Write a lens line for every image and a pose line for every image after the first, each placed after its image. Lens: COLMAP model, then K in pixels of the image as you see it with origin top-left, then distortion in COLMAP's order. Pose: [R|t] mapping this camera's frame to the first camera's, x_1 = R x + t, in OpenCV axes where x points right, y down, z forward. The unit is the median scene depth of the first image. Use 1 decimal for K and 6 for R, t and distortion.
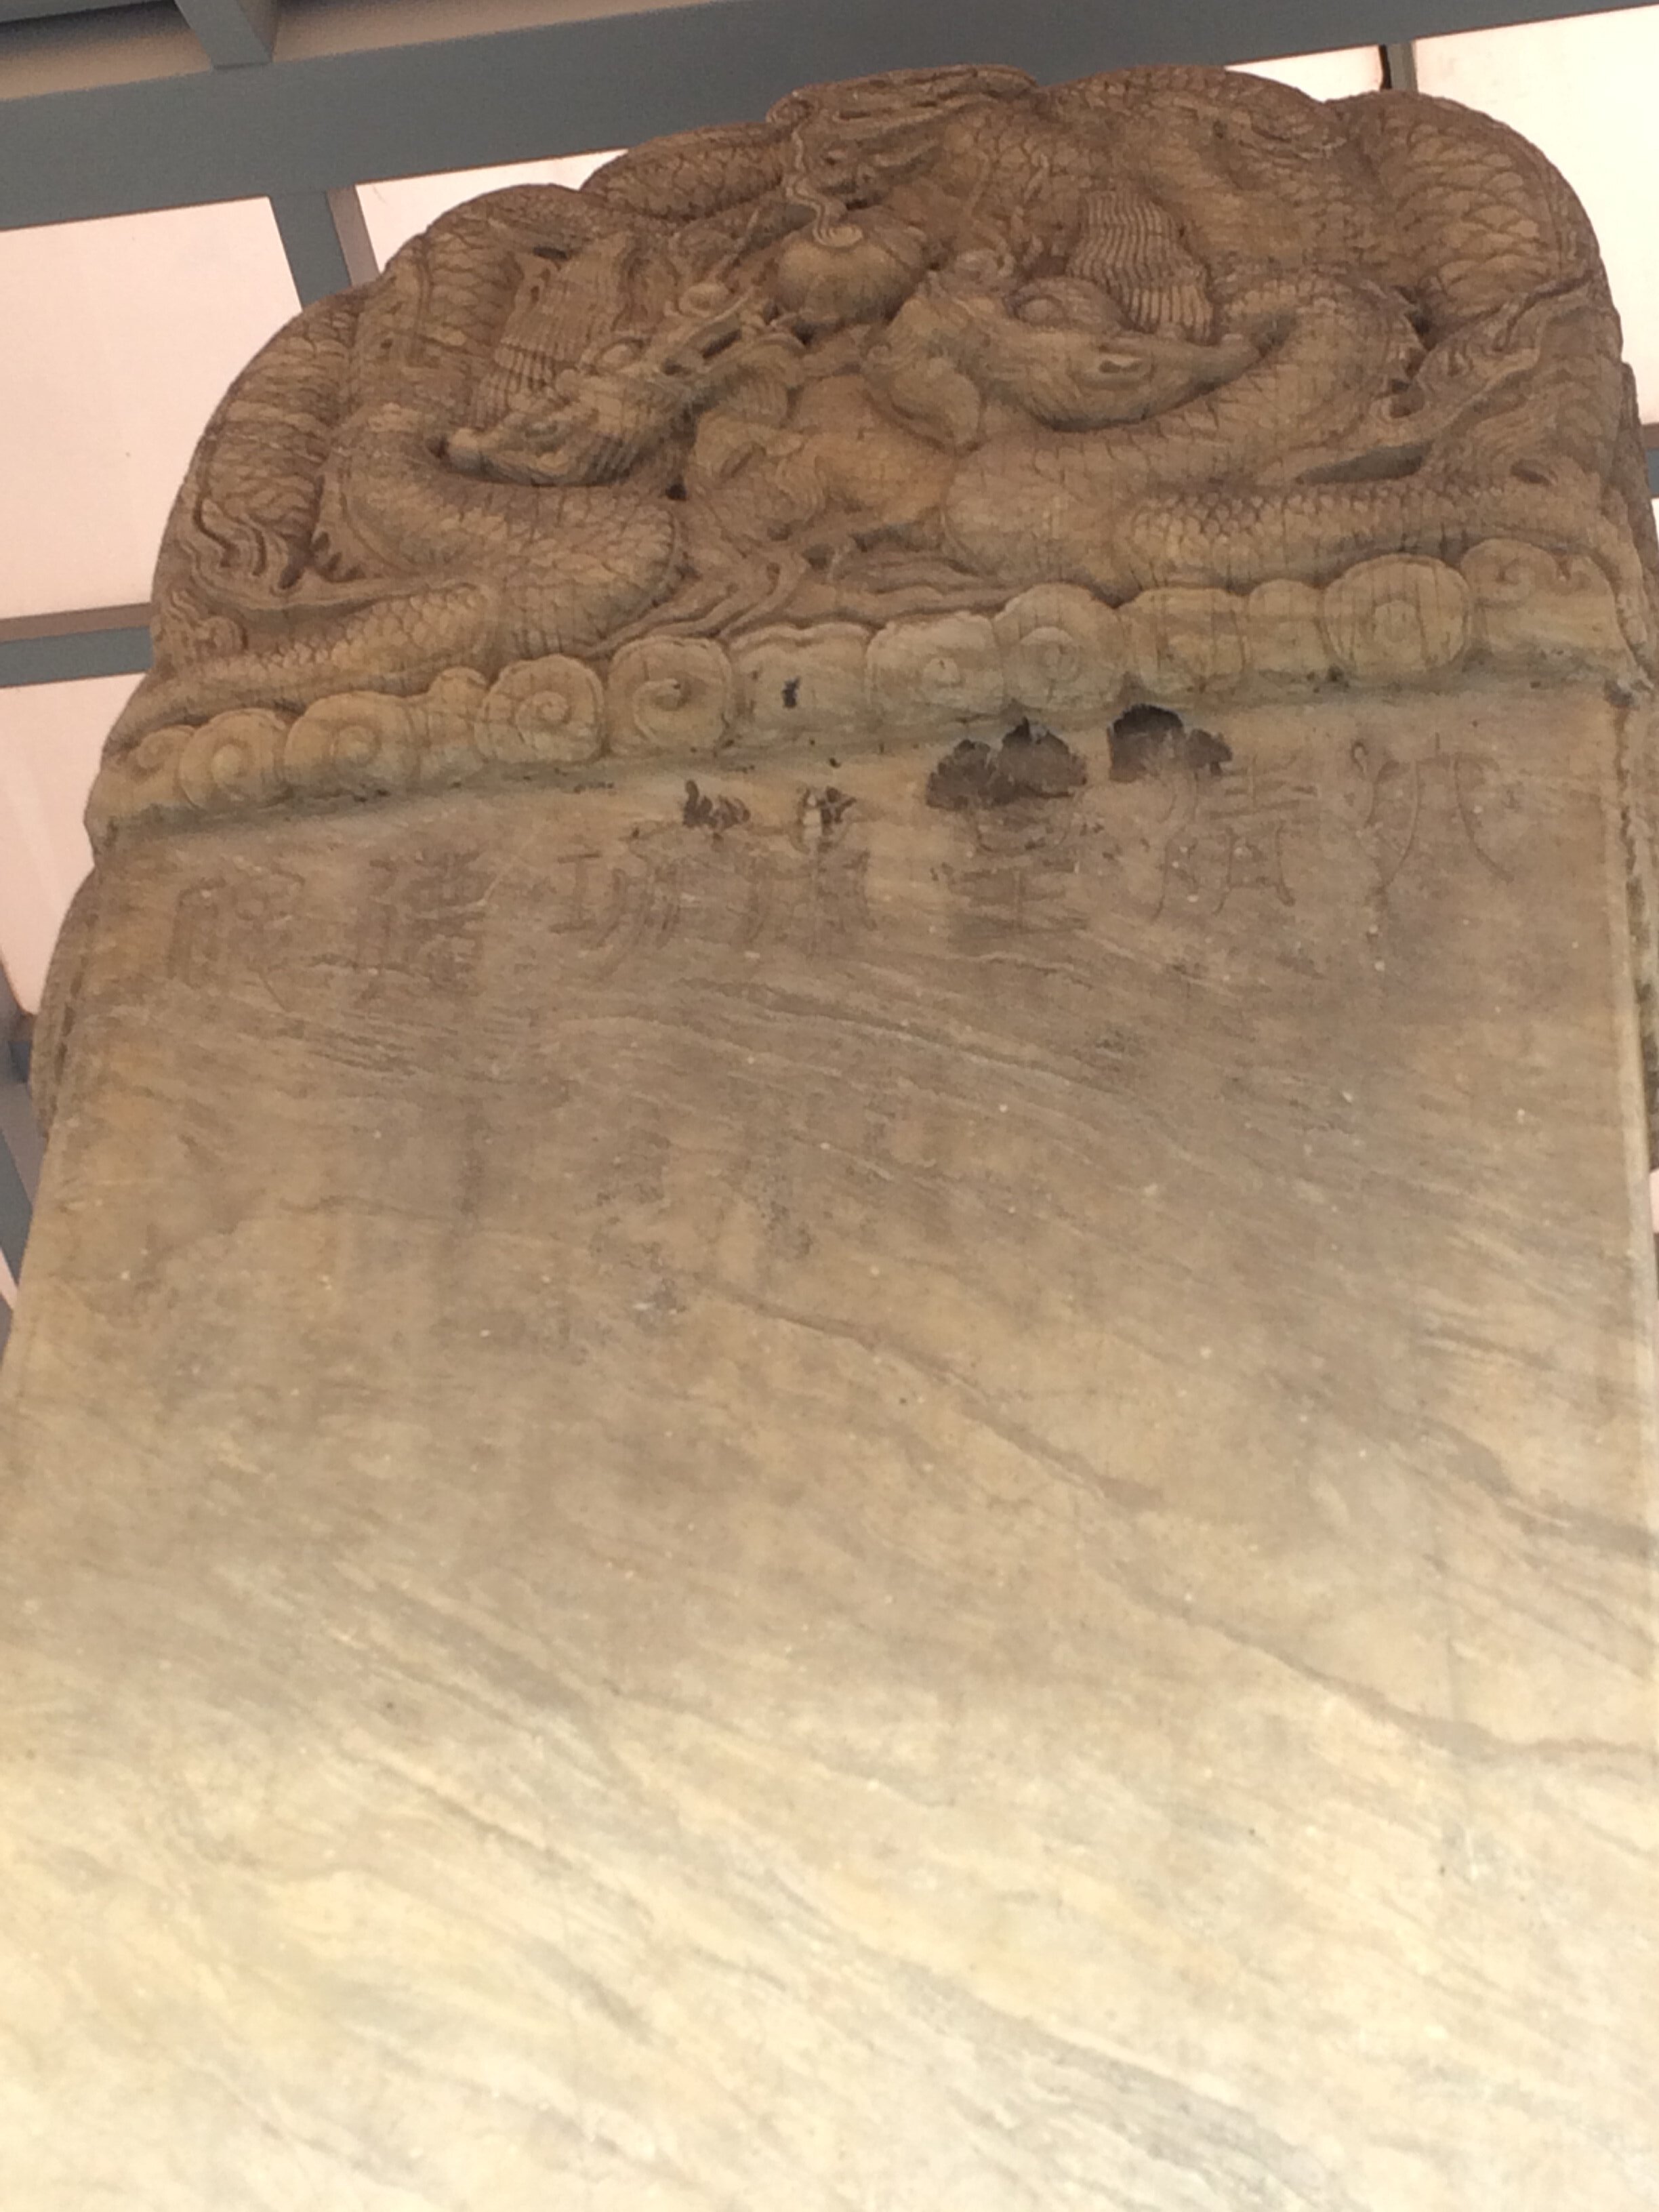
lens RADIAL K [[4060.4, 0, 831.7], [0, 4060.4, 1104.8], [0, 0, 1]] dist [0.052585, 0.000000]
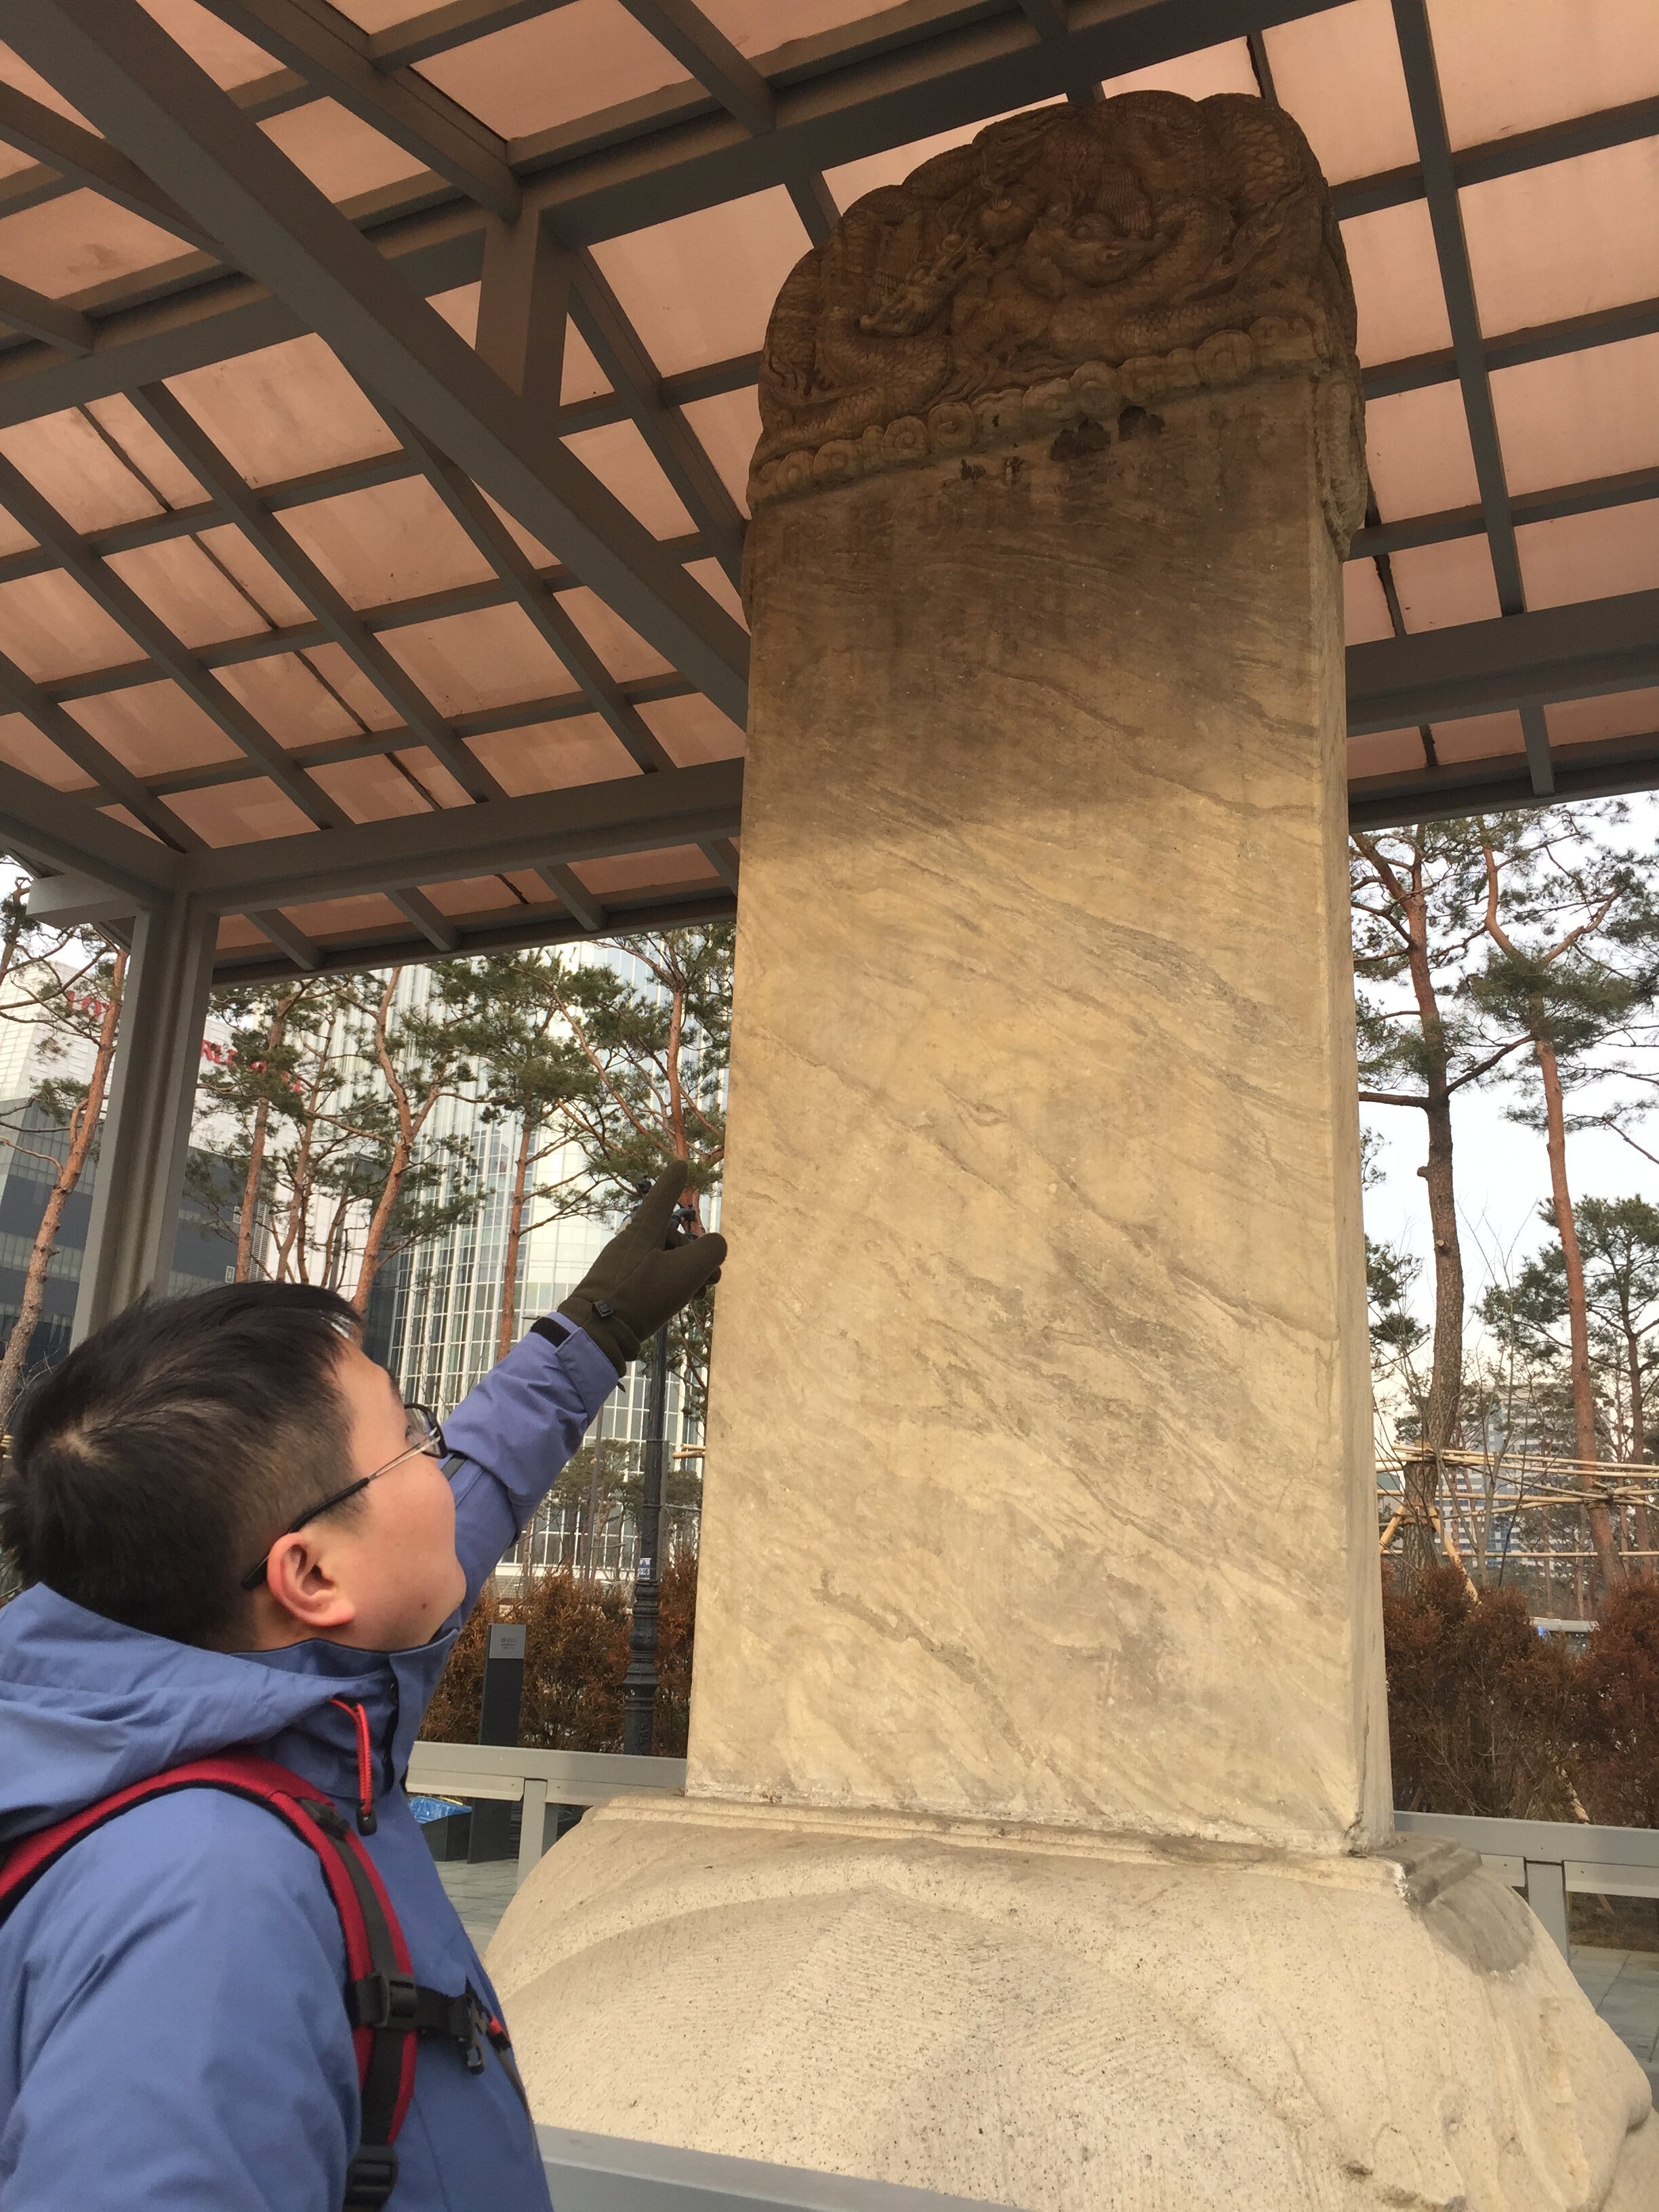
lens RADIAL K [[1837.1, 0, 830.3], [0, 1837.1, 1101.5], [0, 0, 1]] dist [-0.011170, -0.000314]
pose [[0.974602, -0.079735, -0.209268, 0.106087], [0.150201, 0.925853, 0.346752, -0.130254], [0.166103, -0.369377, 0.914314, -0.284062]]
